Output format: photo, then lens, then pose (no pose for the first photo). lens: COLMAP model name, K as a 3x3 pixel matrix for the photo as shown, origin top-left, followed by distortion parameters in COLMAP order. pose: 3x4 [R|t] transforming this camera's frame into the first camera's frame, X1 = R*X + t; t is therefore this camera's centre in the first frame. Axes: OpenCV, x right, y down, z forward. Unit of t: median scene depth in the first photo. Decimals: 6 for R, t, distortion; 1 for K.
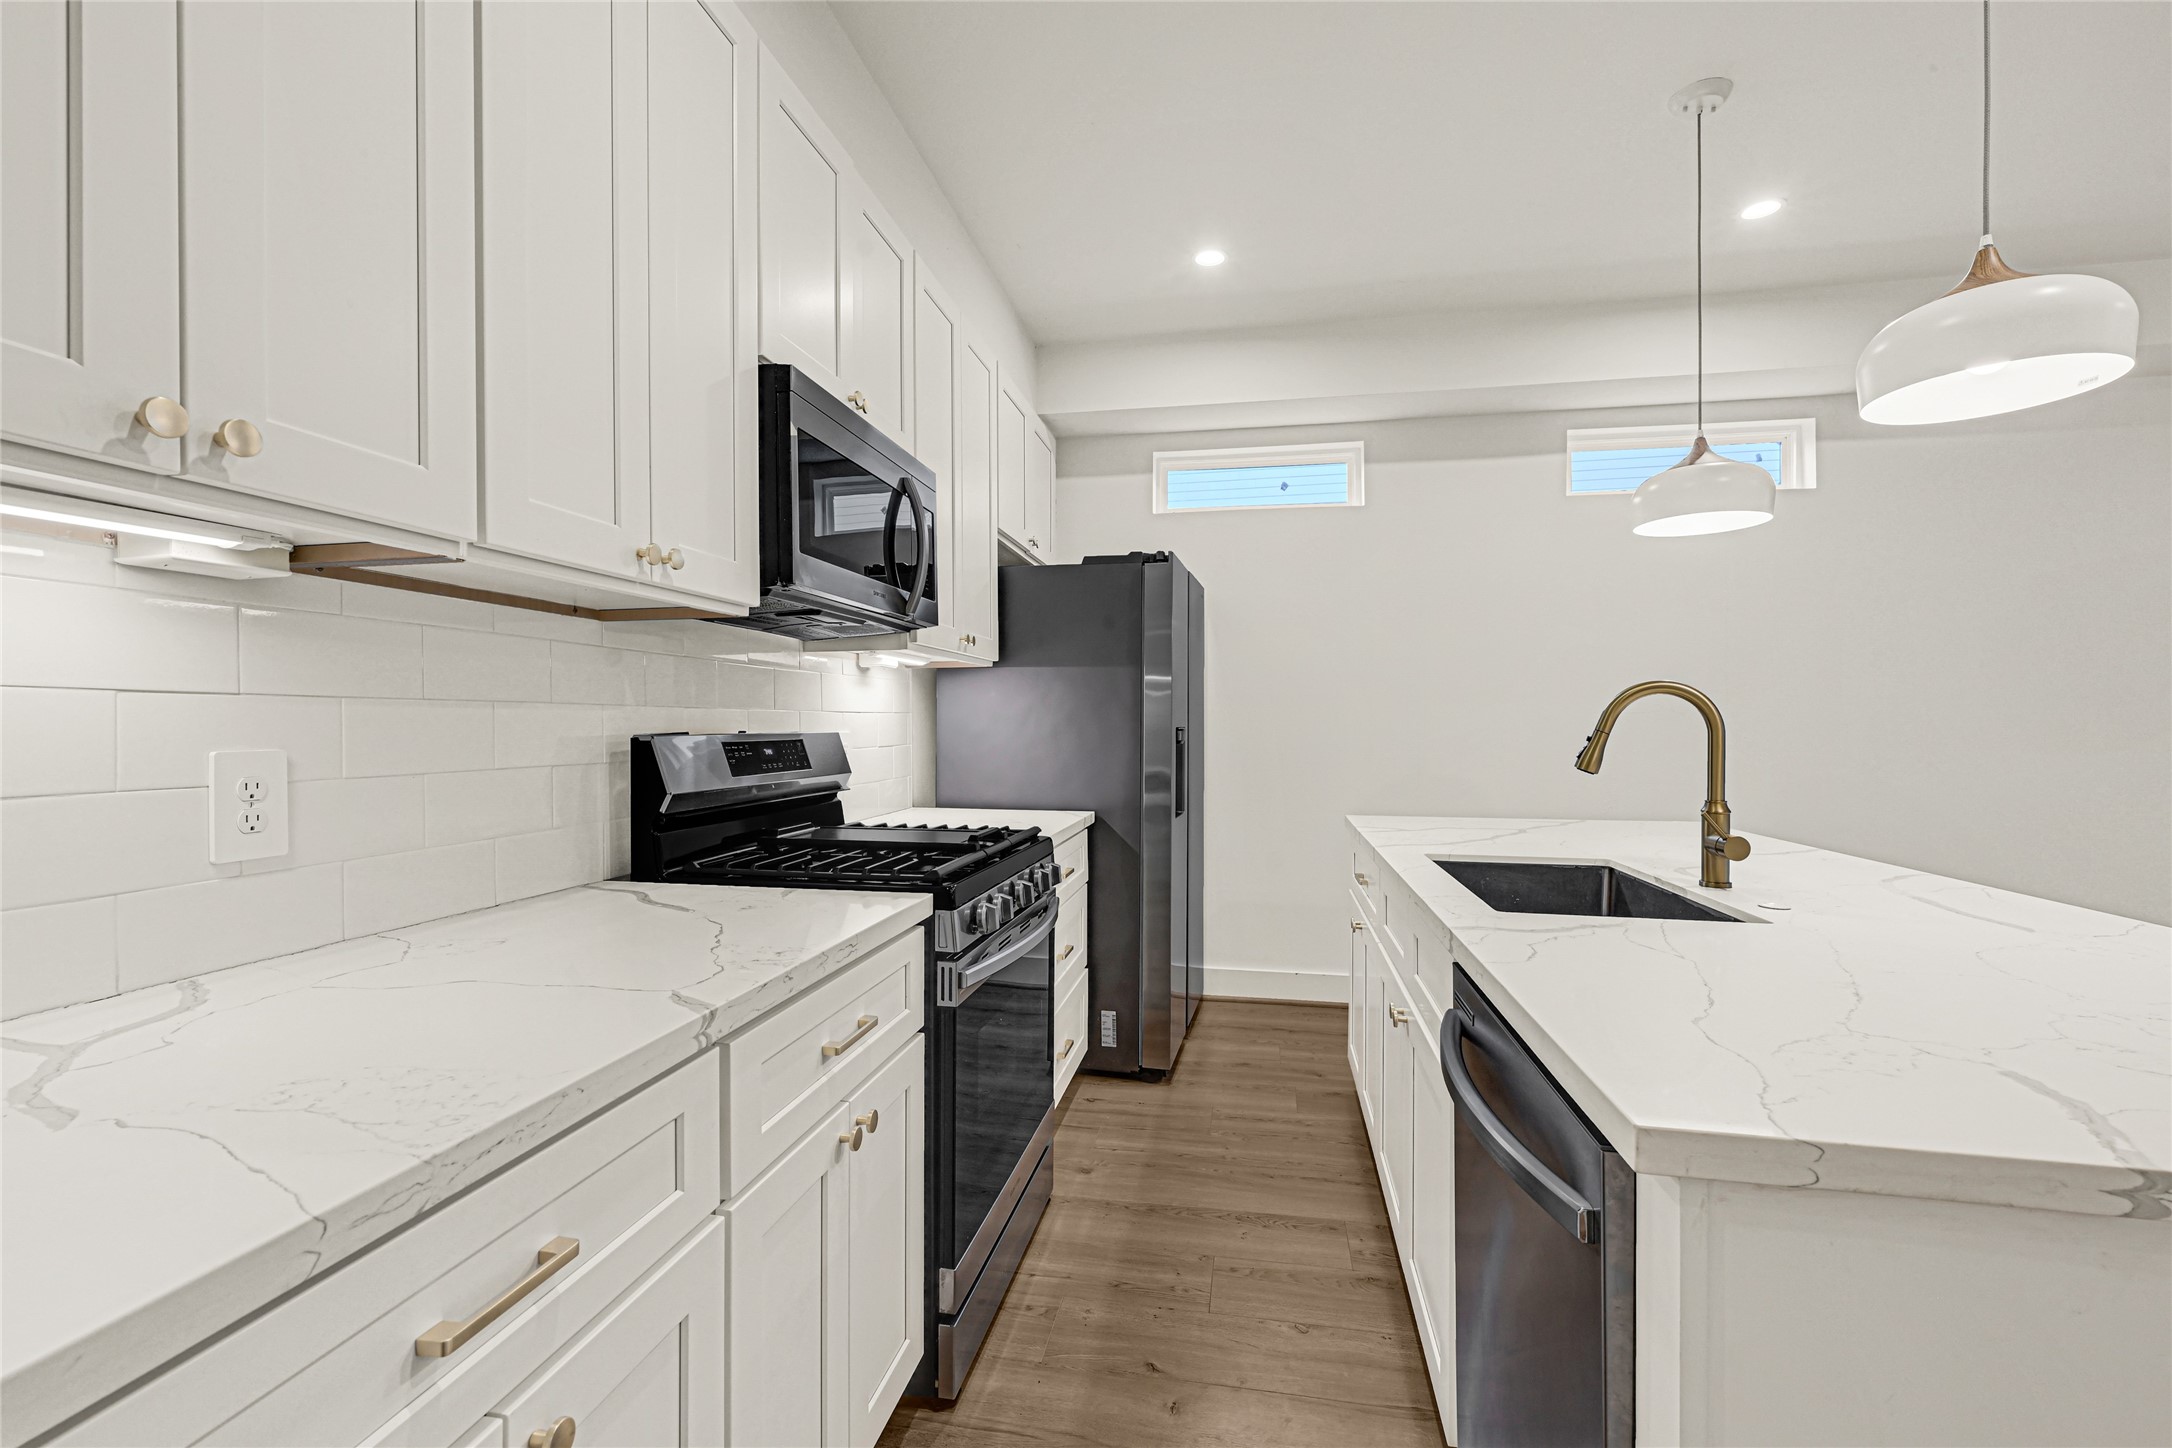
lens RADIAL K [[926.6, 0, 1096.6], [0, 926.6, 728.2], [0, 0, 1]] dist [0.002537, -0.000276]
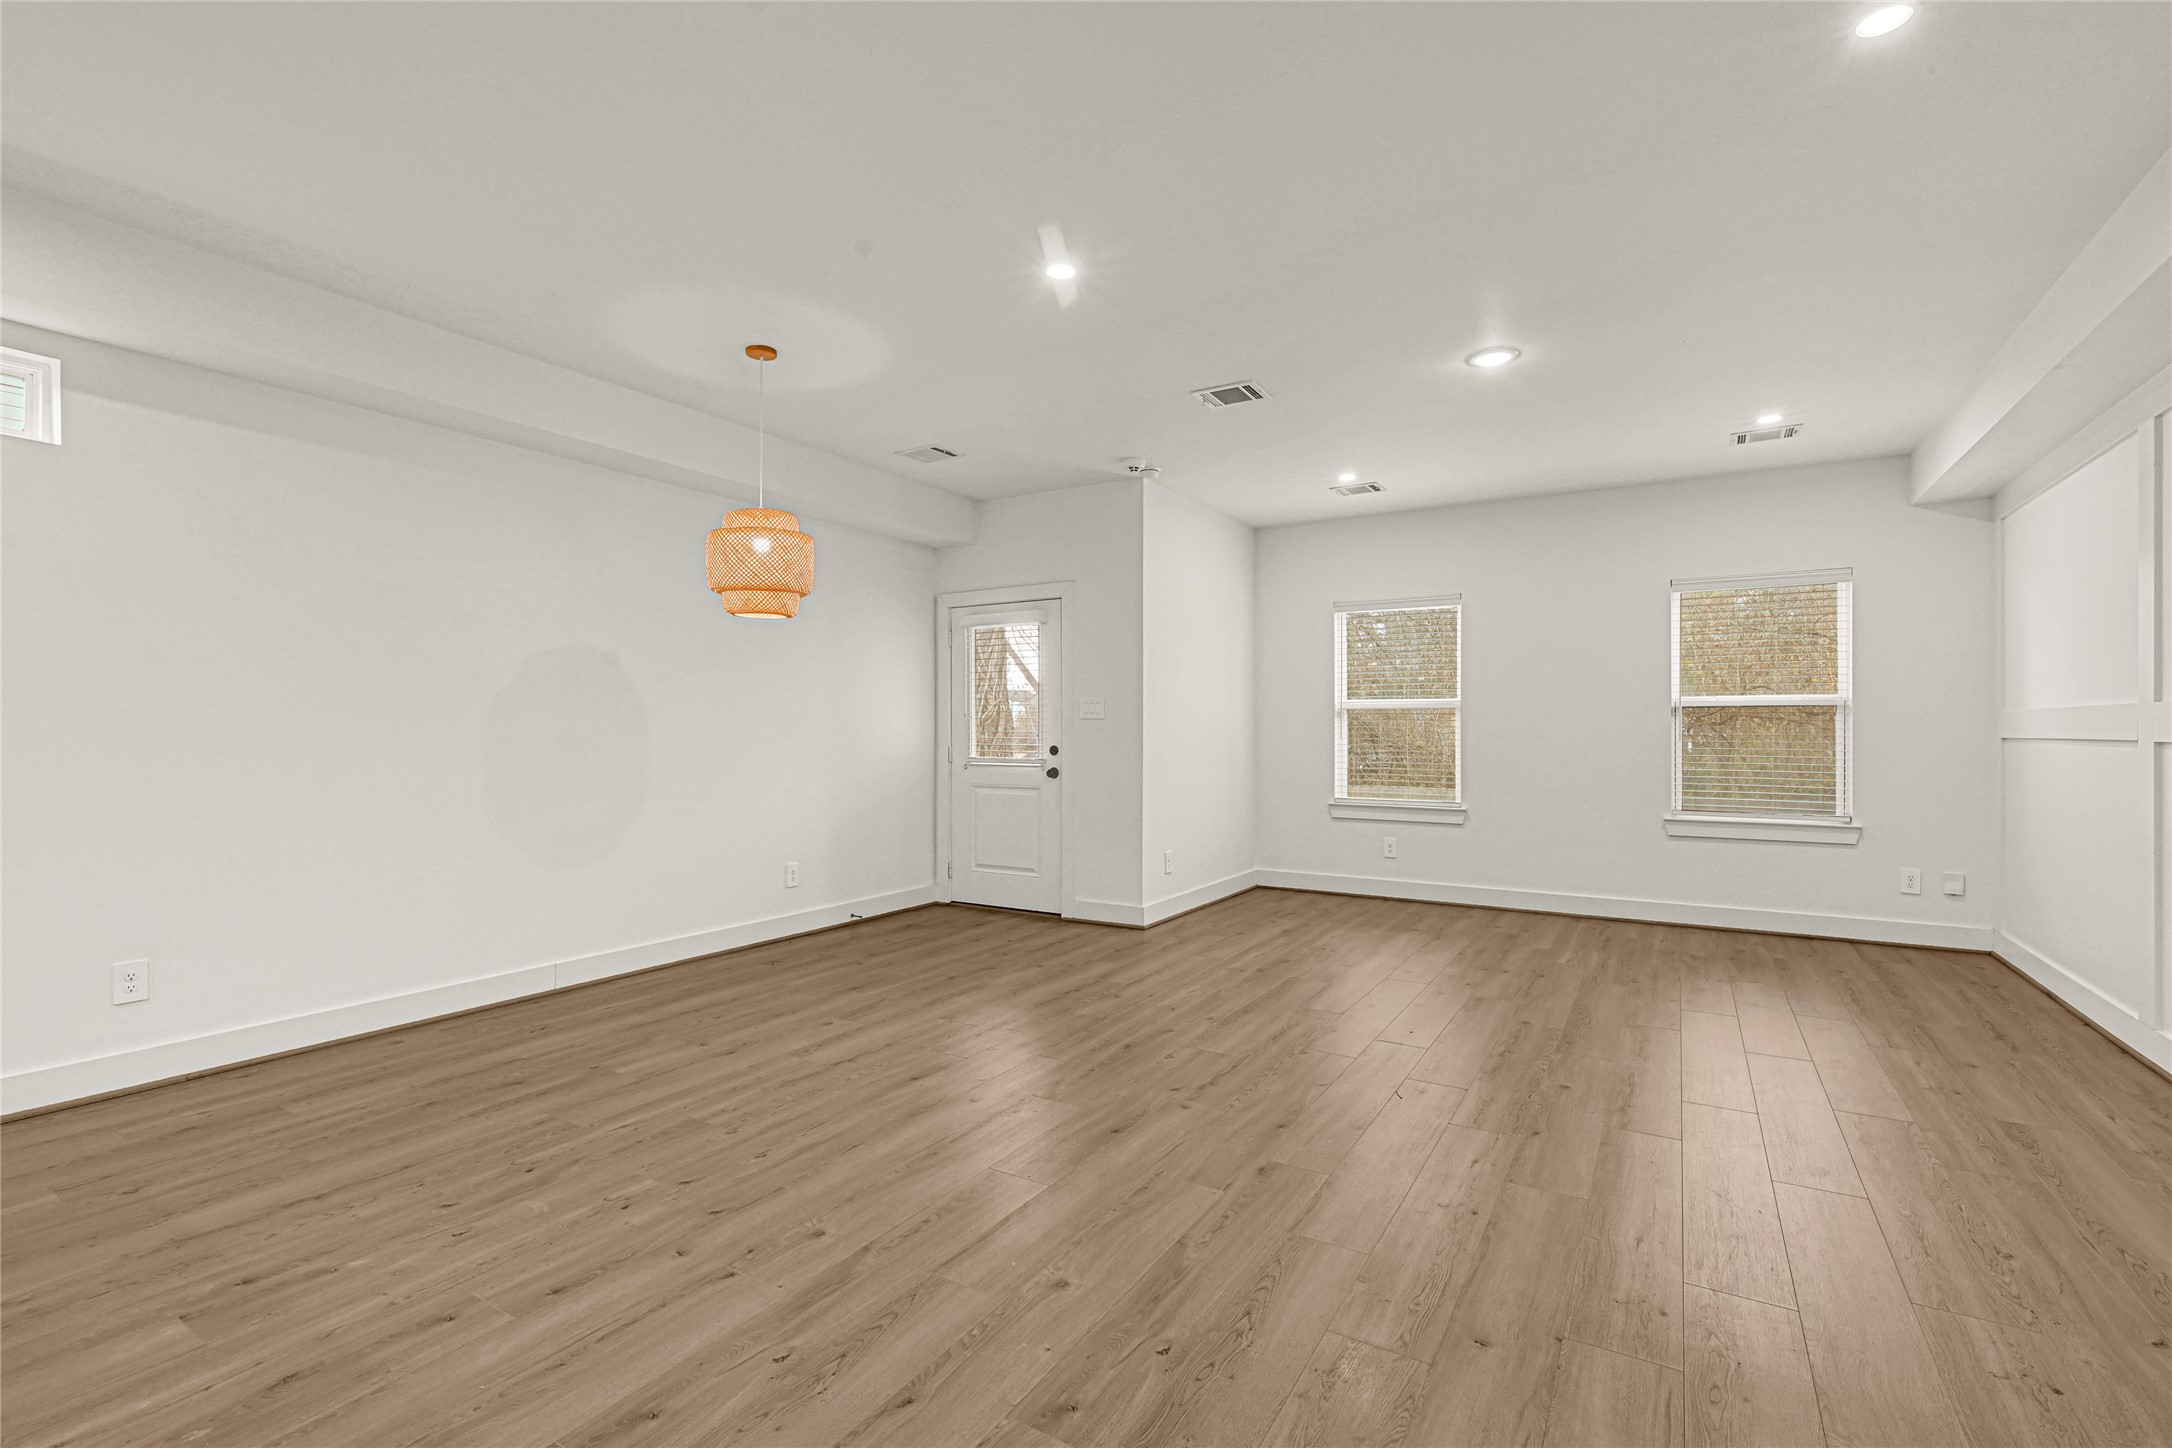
lens RADIAL K [[926.6, 0, 1096.6], [0, 926.6, 728.2], [0, 0, 1]] dist [0.002537, -0.000276]
pose [[0.367021, 0.006416, 0.930190, 0.471633], [0.000563, 0.999974, -0.007119, -0.001854], [-0.930212, 0.003137, 0.367009, -0.212245]]
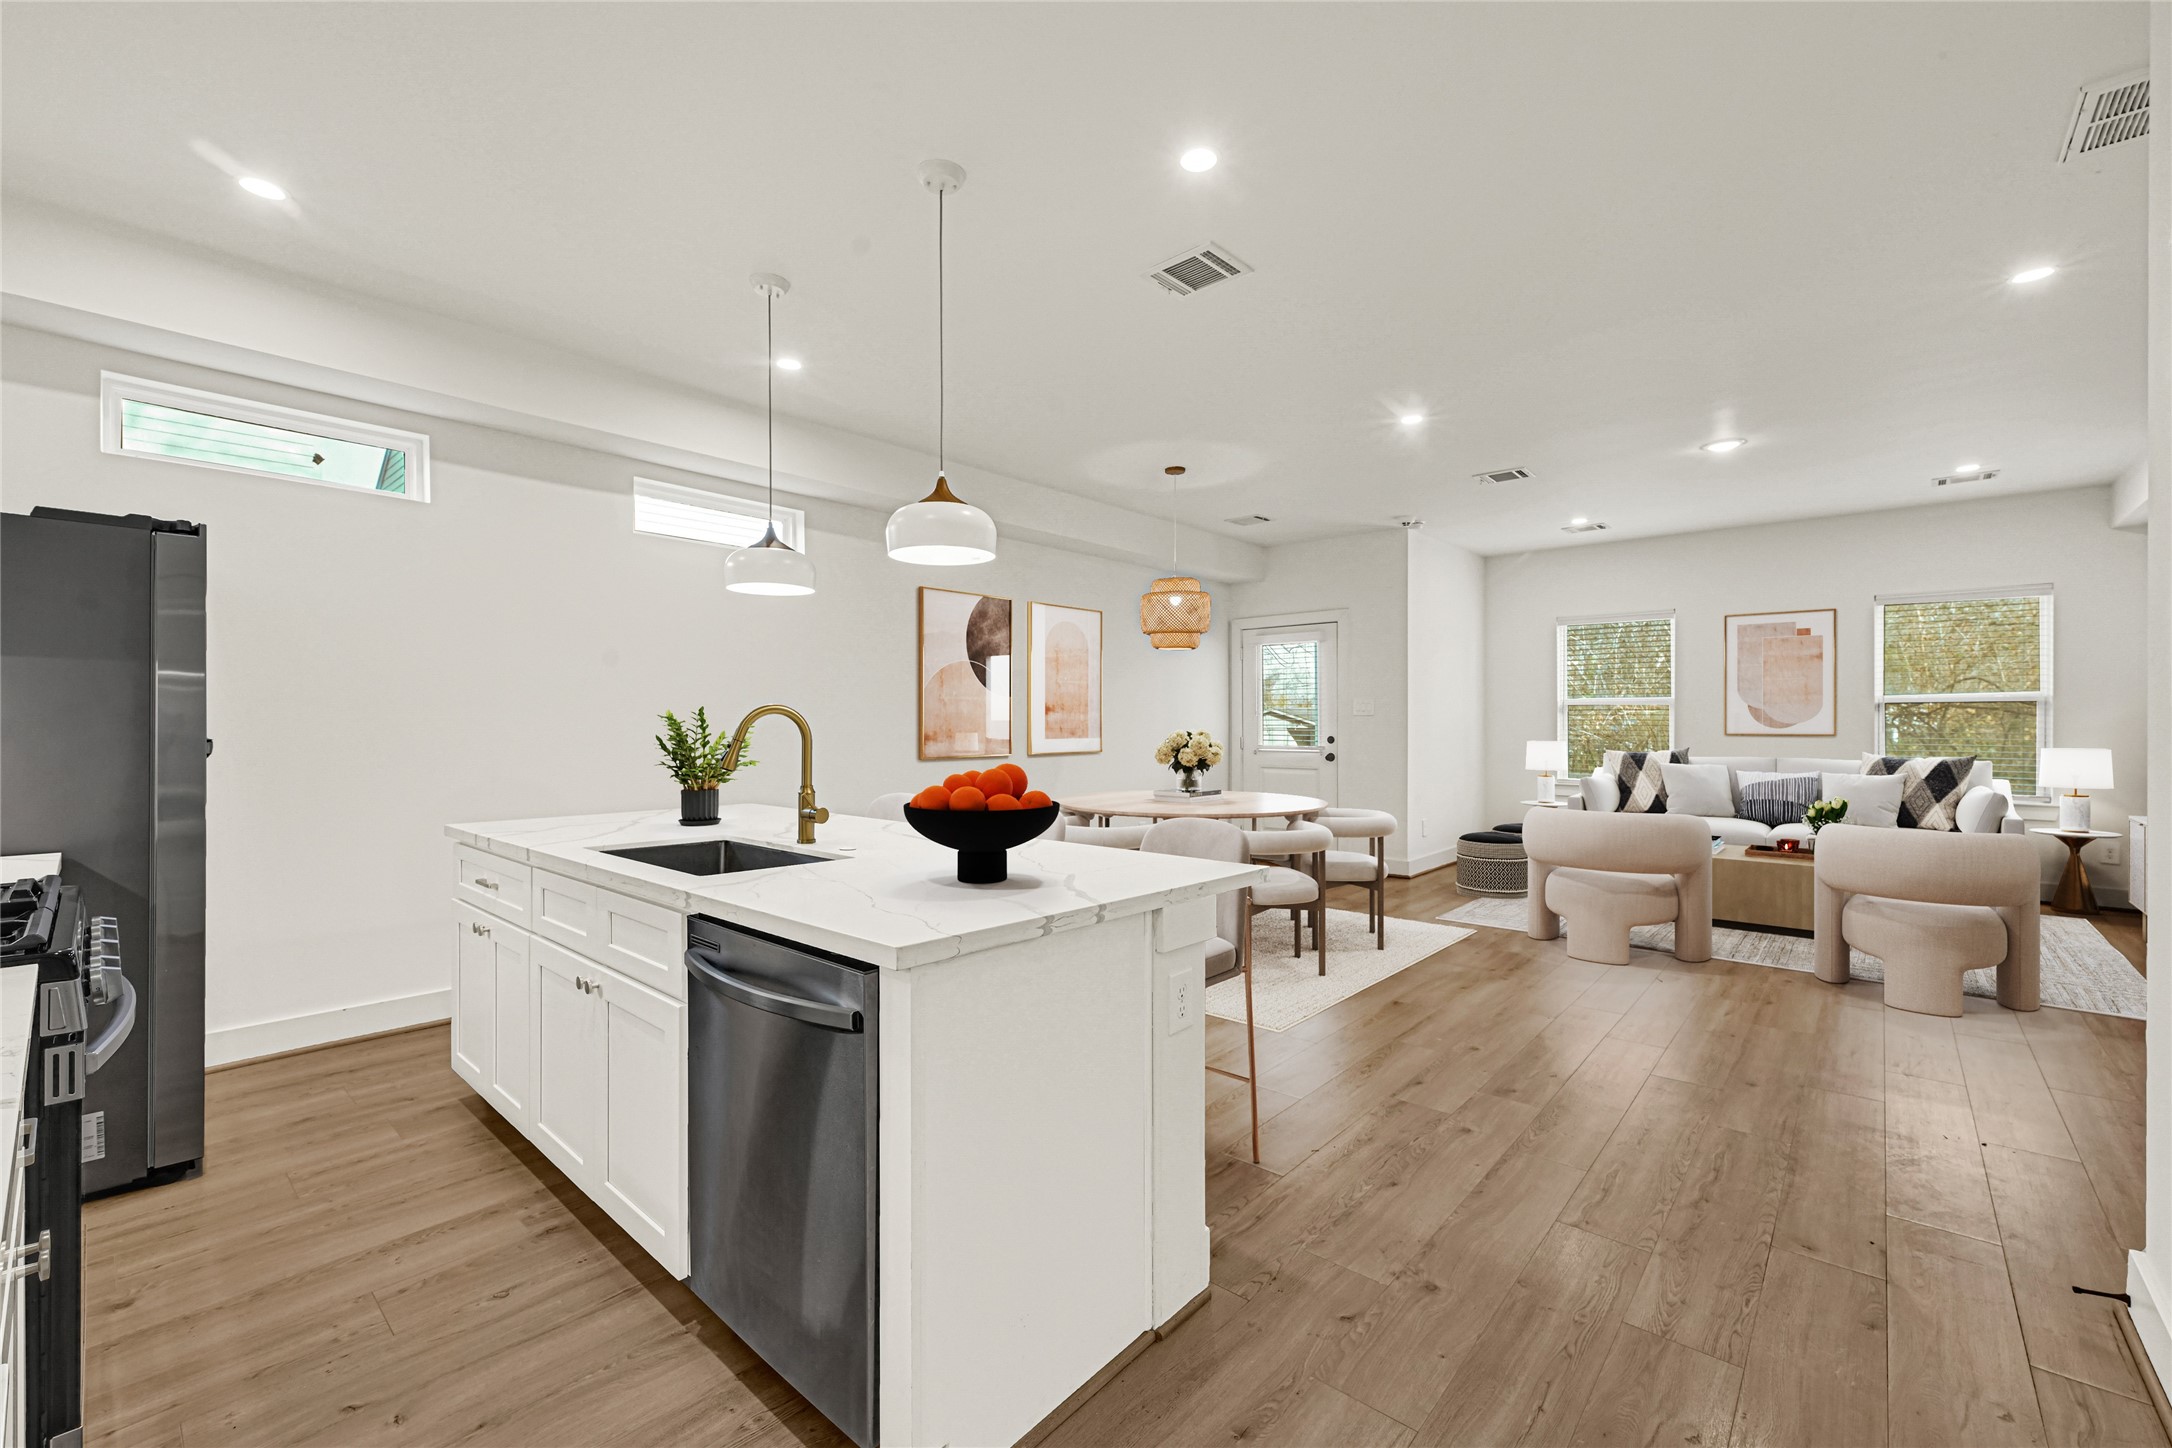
lens RADIAL K [[886.7, 0, 1086.0], [0, 886.7, 724.0], [0, 0, 1]] dist [0.003813, 0.000205]
pose [[0.518570, -0.000229, 0.855035, -0.211020], [0.002241, 0.999997, -0.001091, -0.011935], [-0.855032, 0.002482, 0.518569, -0.084217]]
